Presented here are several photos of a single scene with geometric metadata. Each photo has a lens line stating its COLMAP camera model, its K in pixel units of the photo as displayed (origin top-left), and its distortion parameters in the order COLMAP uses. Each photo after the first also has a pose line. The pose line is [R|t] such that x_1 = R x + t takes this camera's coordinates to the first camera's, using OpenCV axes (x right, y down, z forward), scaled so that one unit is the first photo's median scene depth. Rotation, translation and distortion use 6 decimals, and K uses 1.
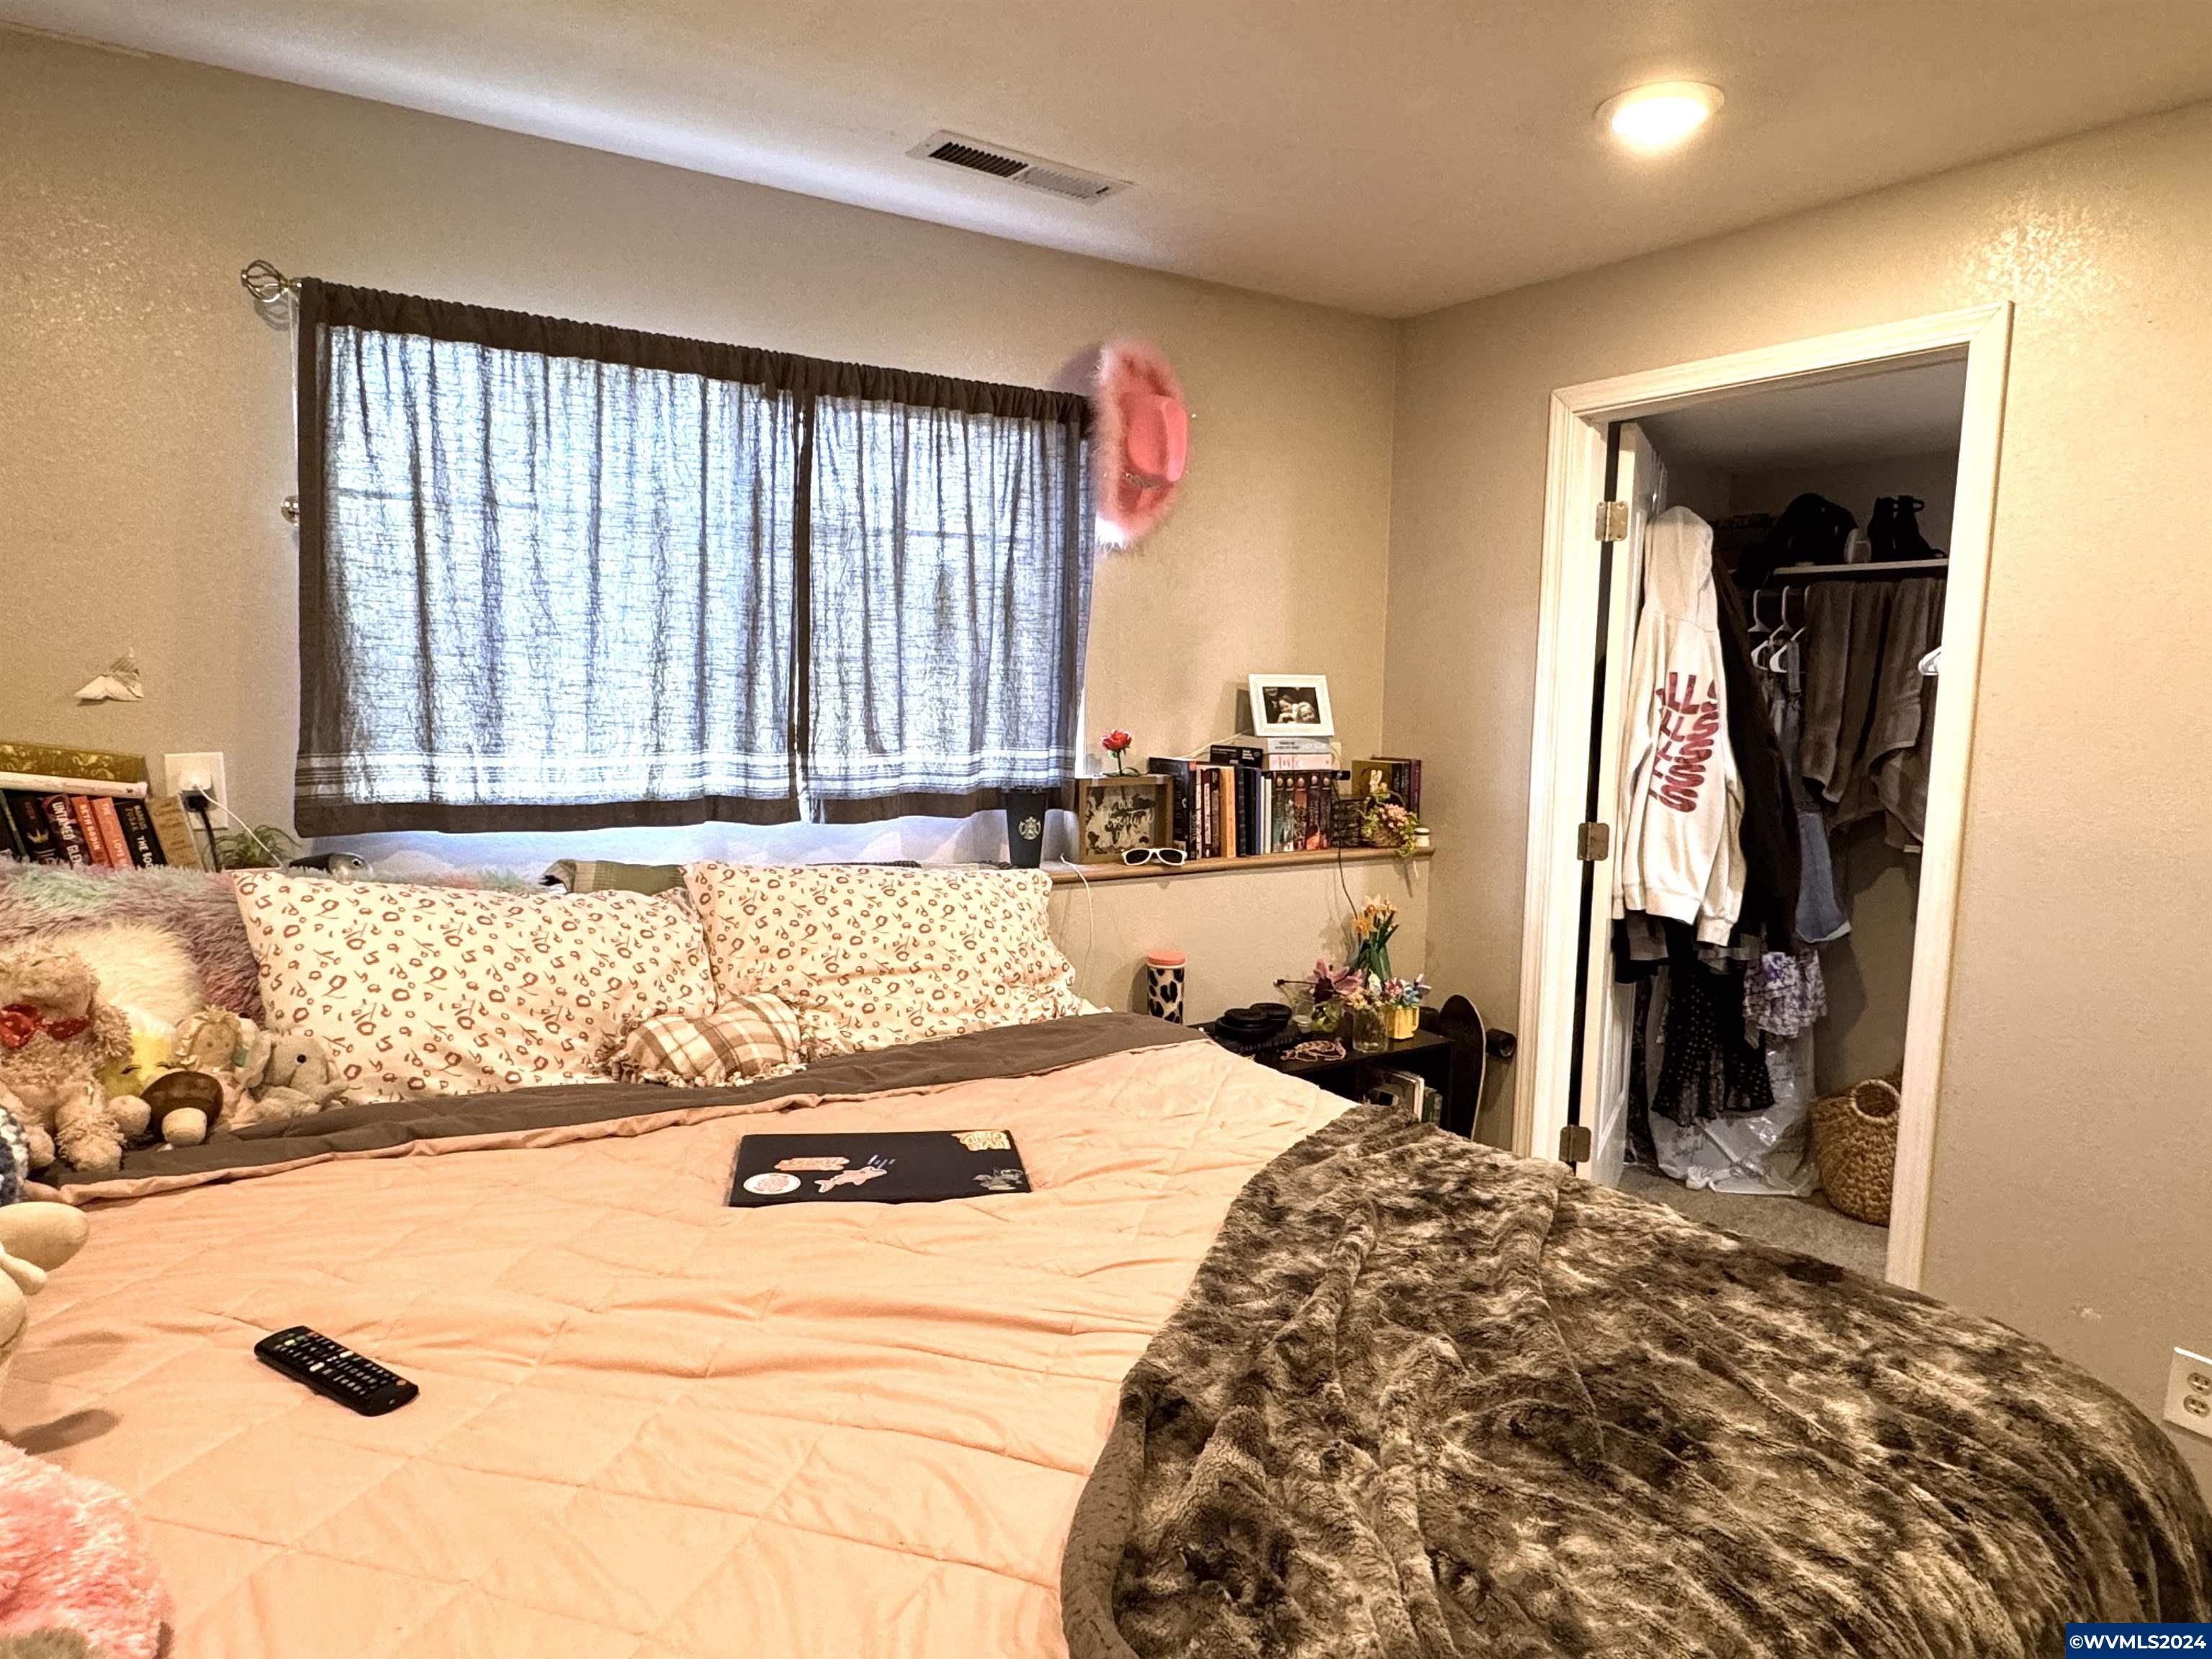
lens RADIAL K [[1368.8, 0, 1098.8], [0, 1368.8, 821.6], [0, 0, 1]] dist [-0.005751, 0.002040]
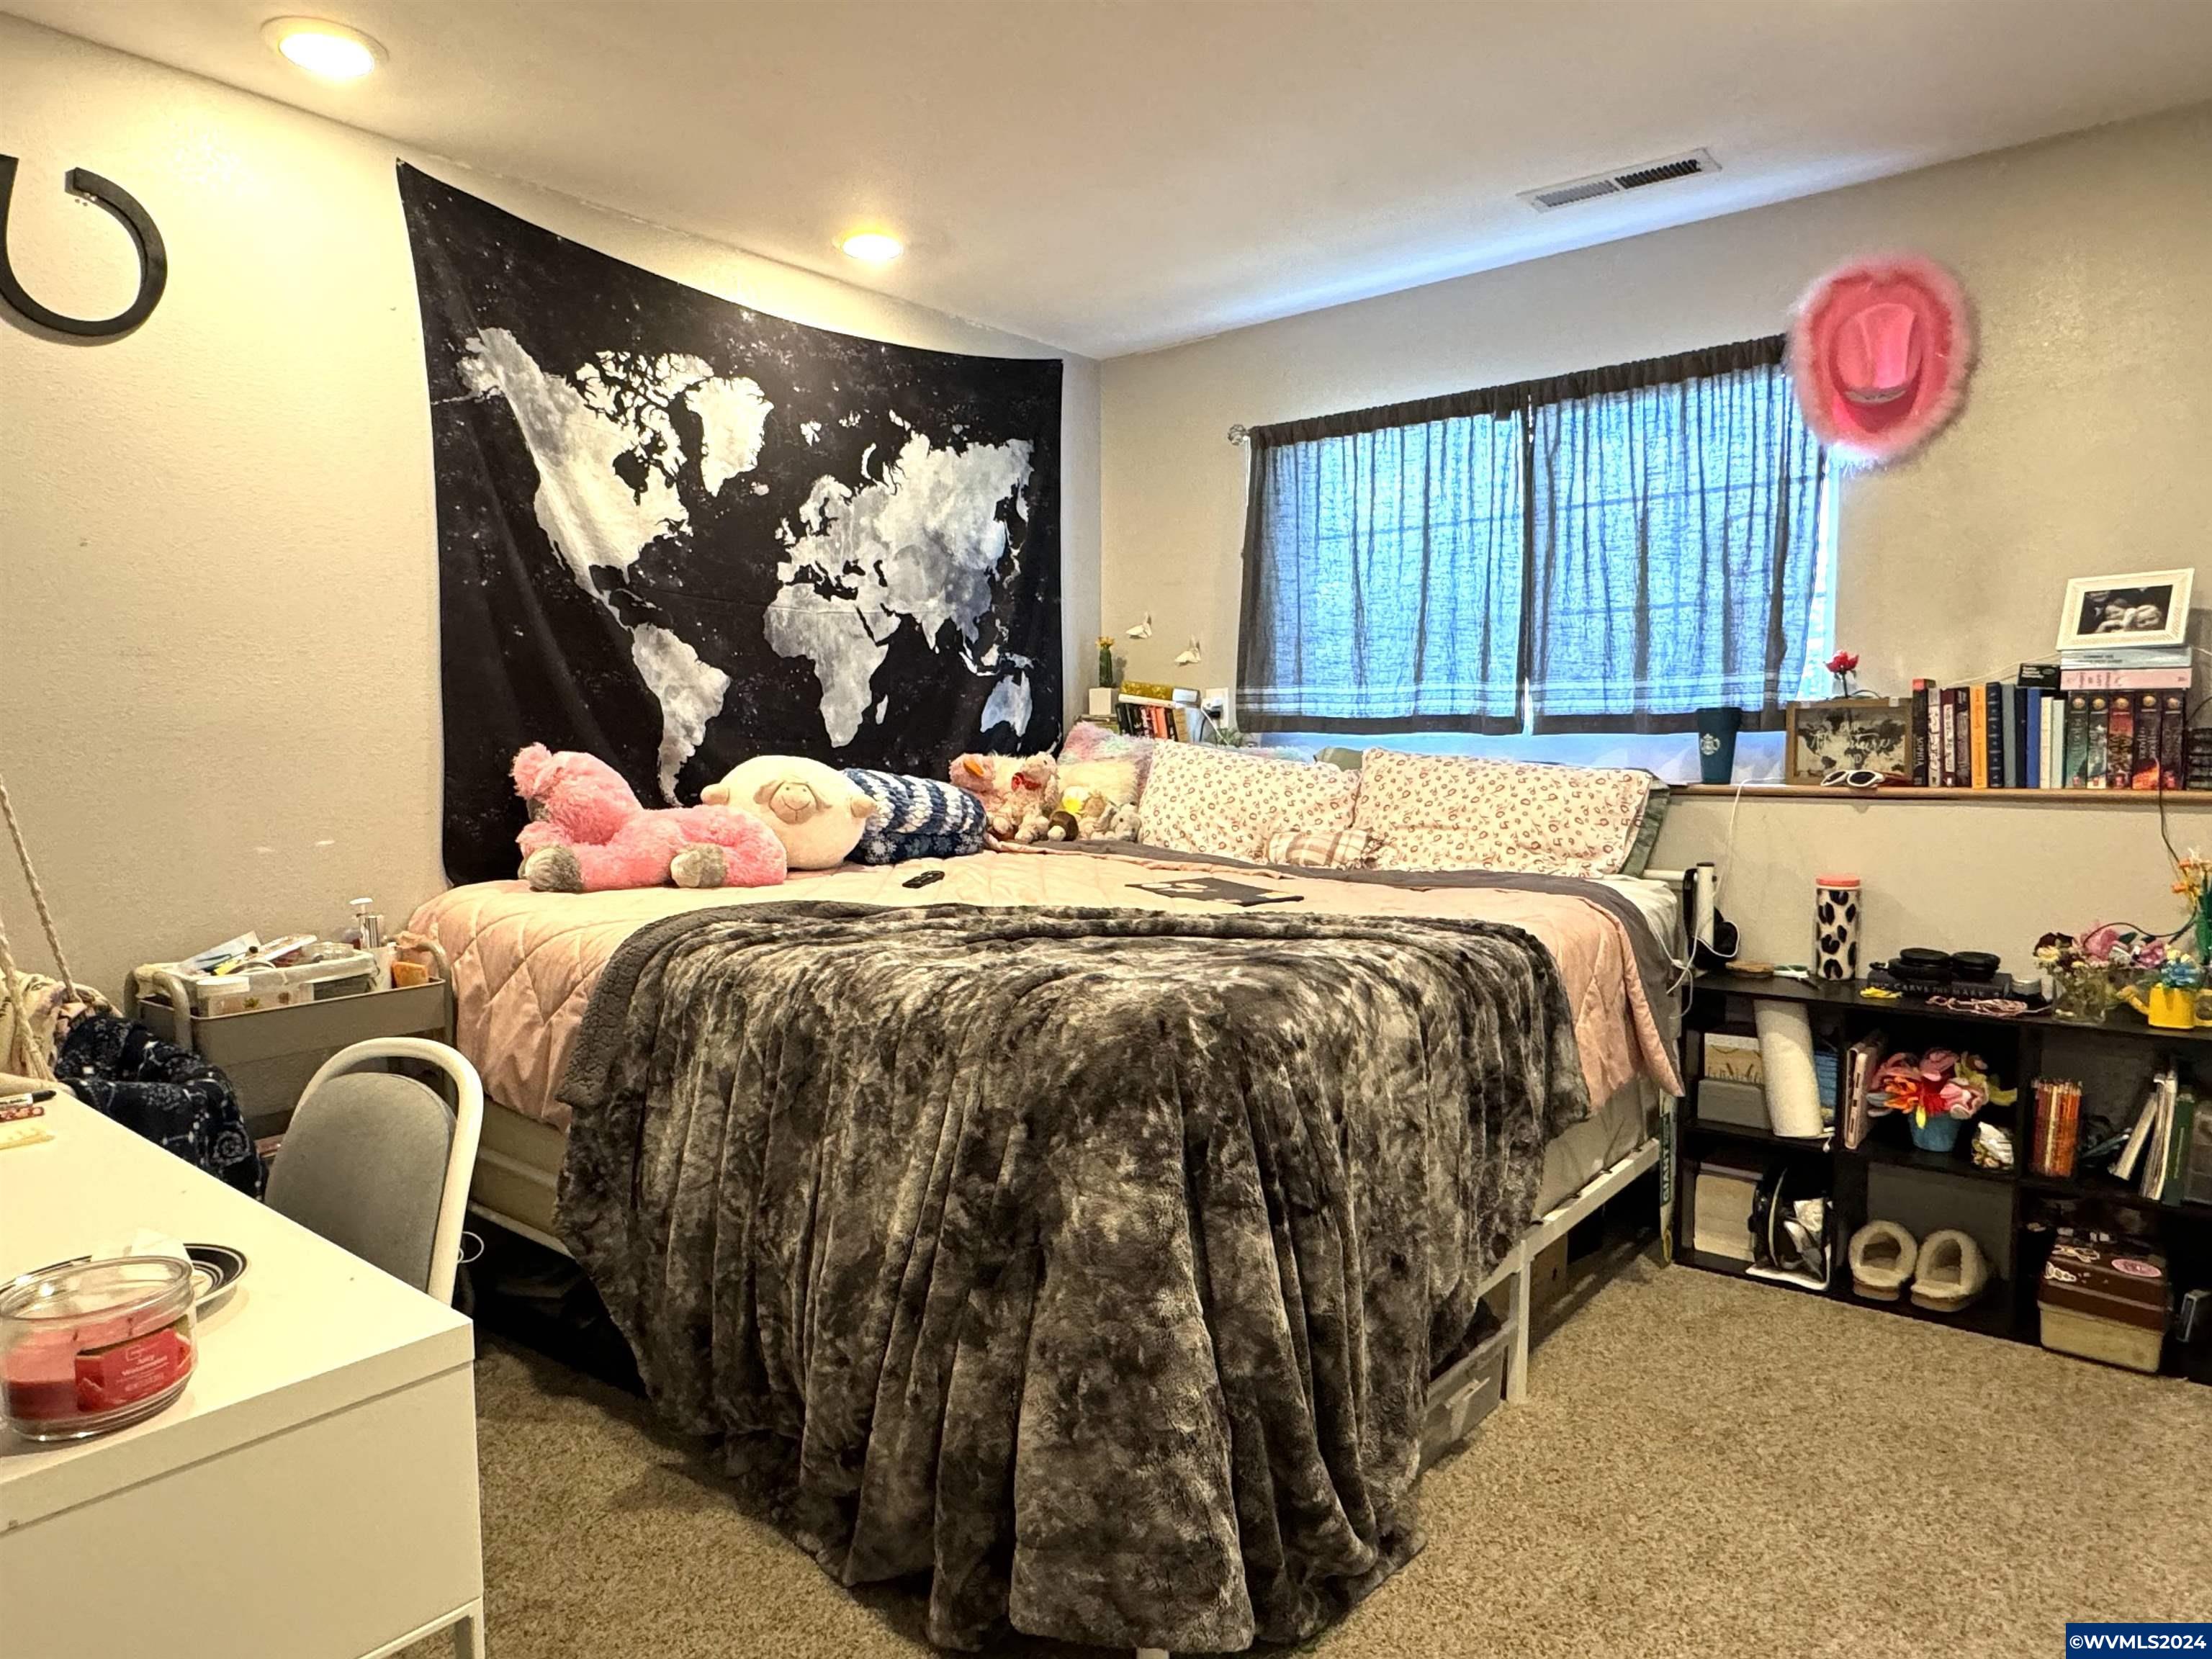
lens RADIAL K [[1368.8, 0, 1102.8], [0, 1368.8, 827.5], [0, 0, 1]] dist [-0.005751, 0.002040]
pose [[0.297760, 0.045545, -0.953554, 0.791336], [-0.081296, 0.996443, 0.022208, 0.080203], [0.951173, 0.070907, 0.300403, 0.199636]]
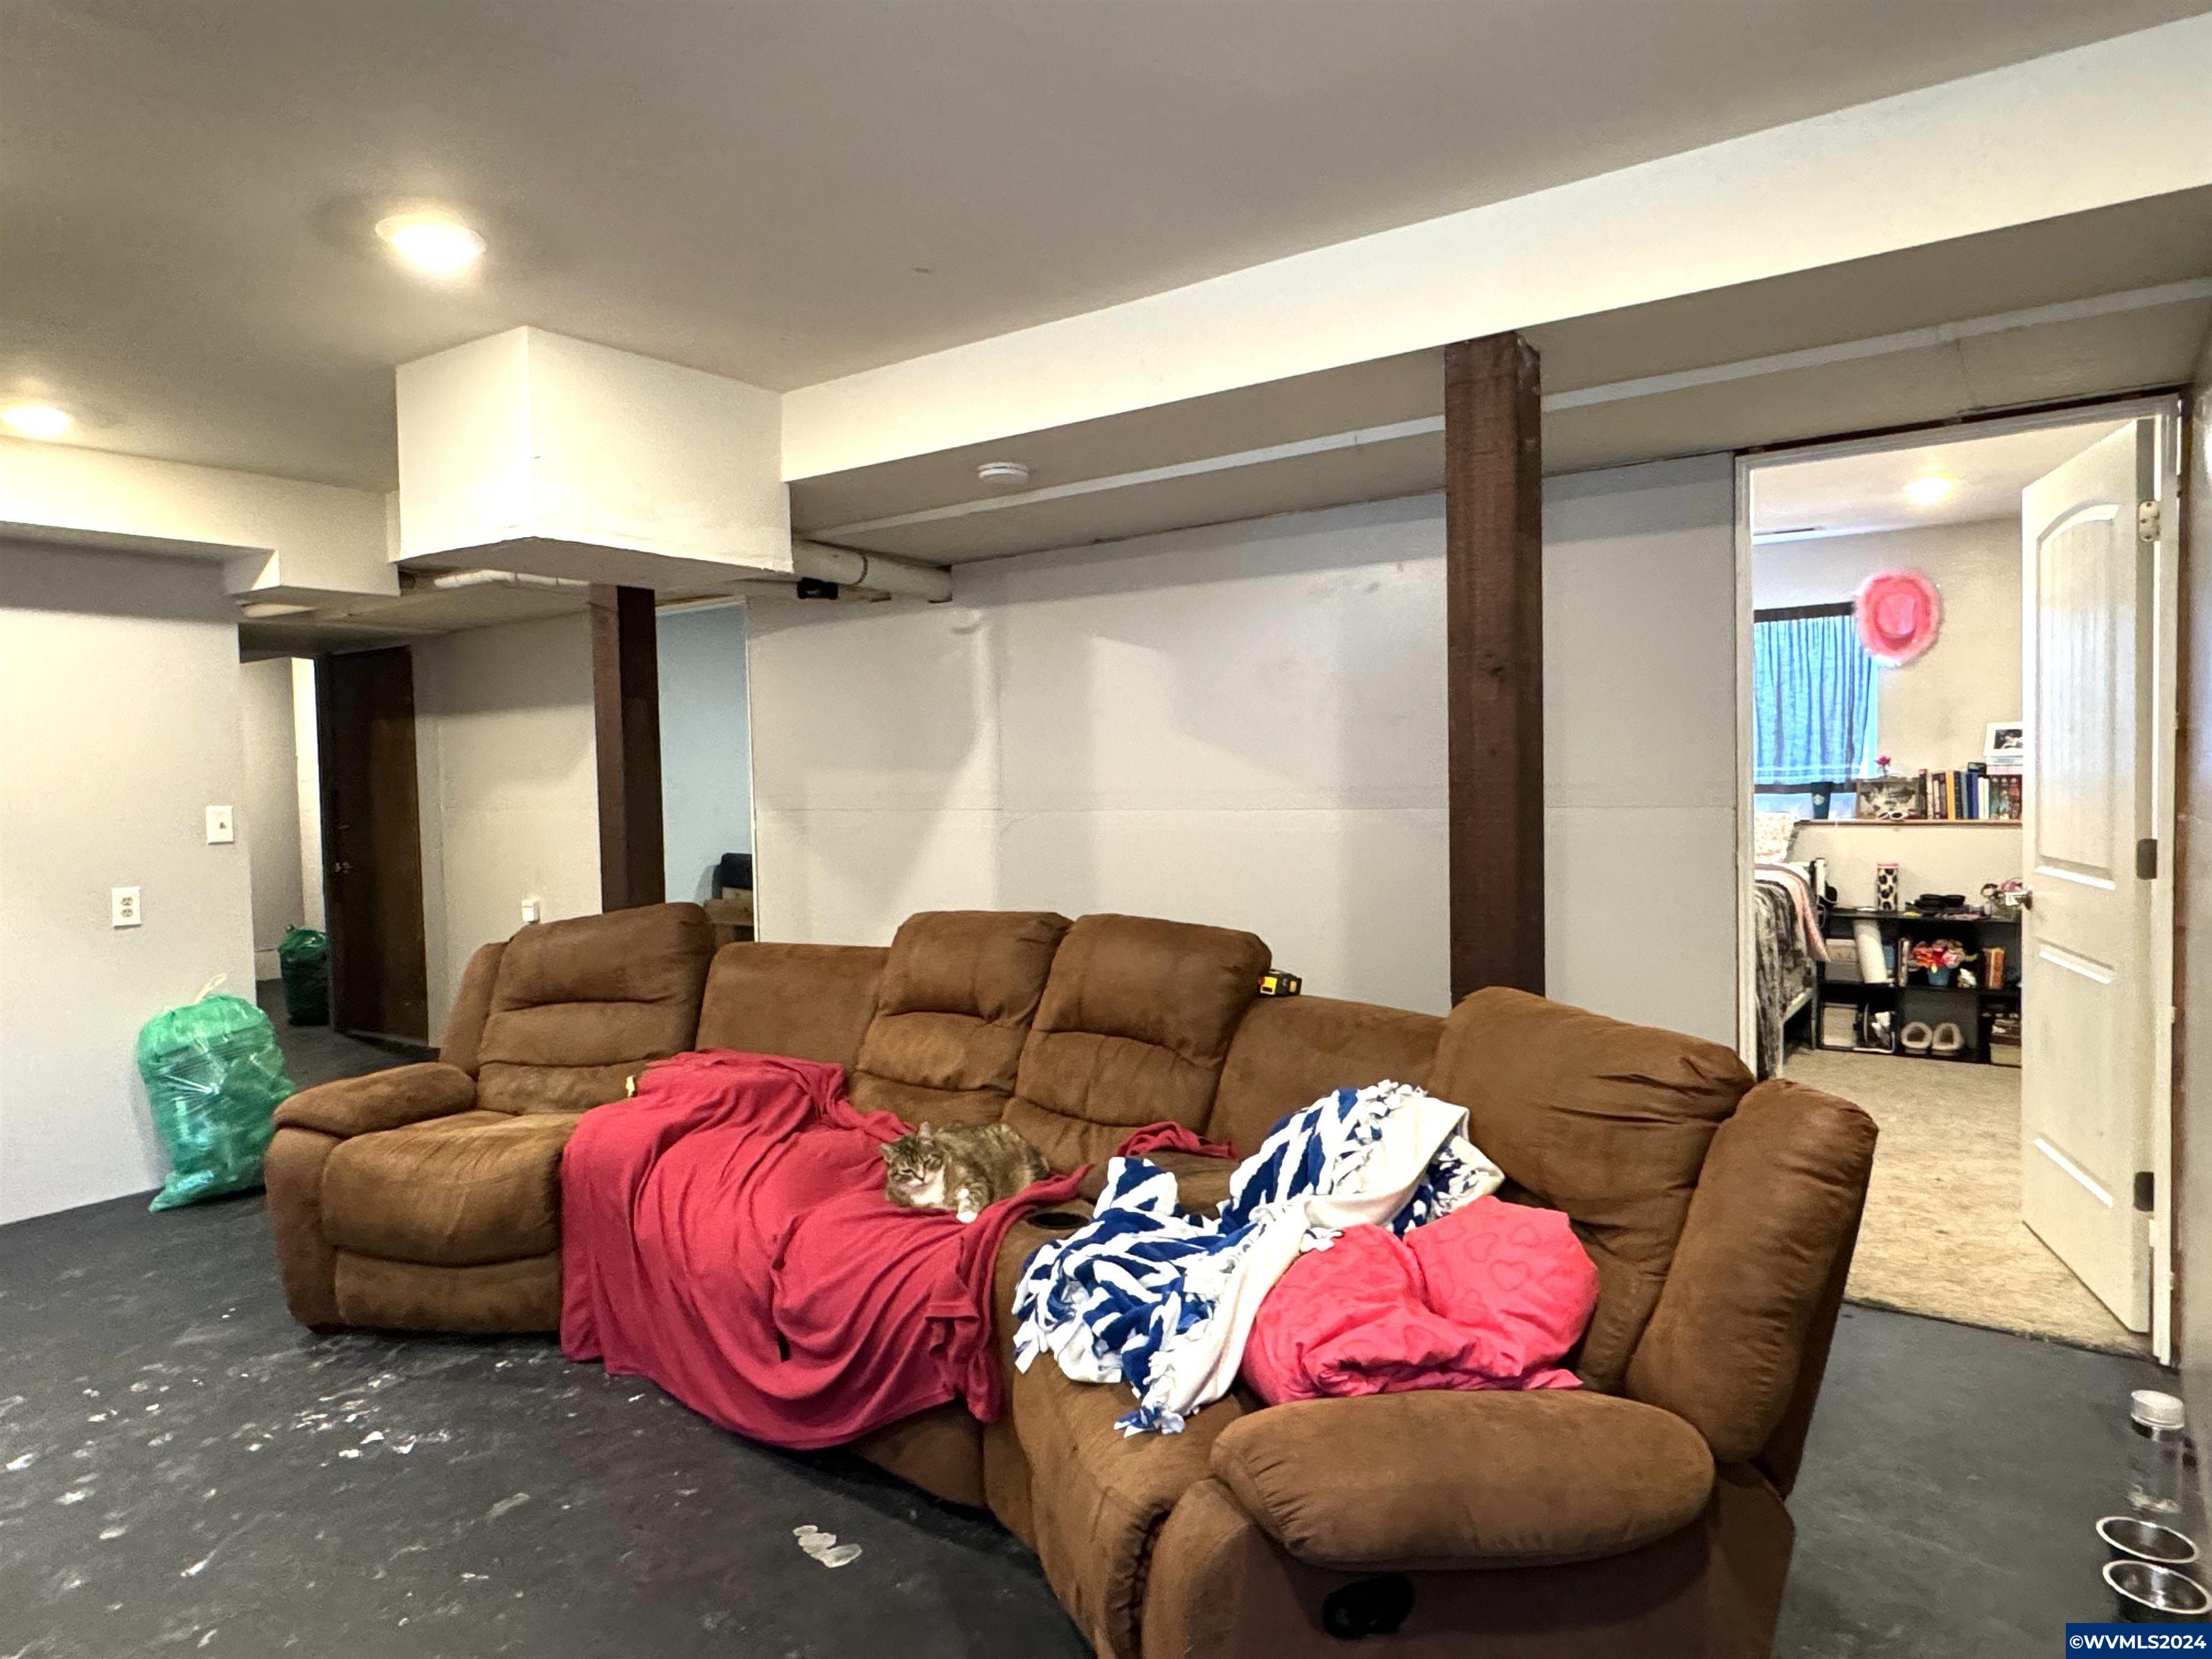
lens RADIAL K [[1368.8, 0, 1099.7], [0, 1368.8, 825.1], [0, 0, 1]] dist [-0.005751, 0.002040]
pose [[0.363820, 0.010013, -0.931415, 1.483267], [-0.067921, 0.997565, -0.015807, 0.149466], [0.928989, 0.069014, 0.363615, -0.829178]]
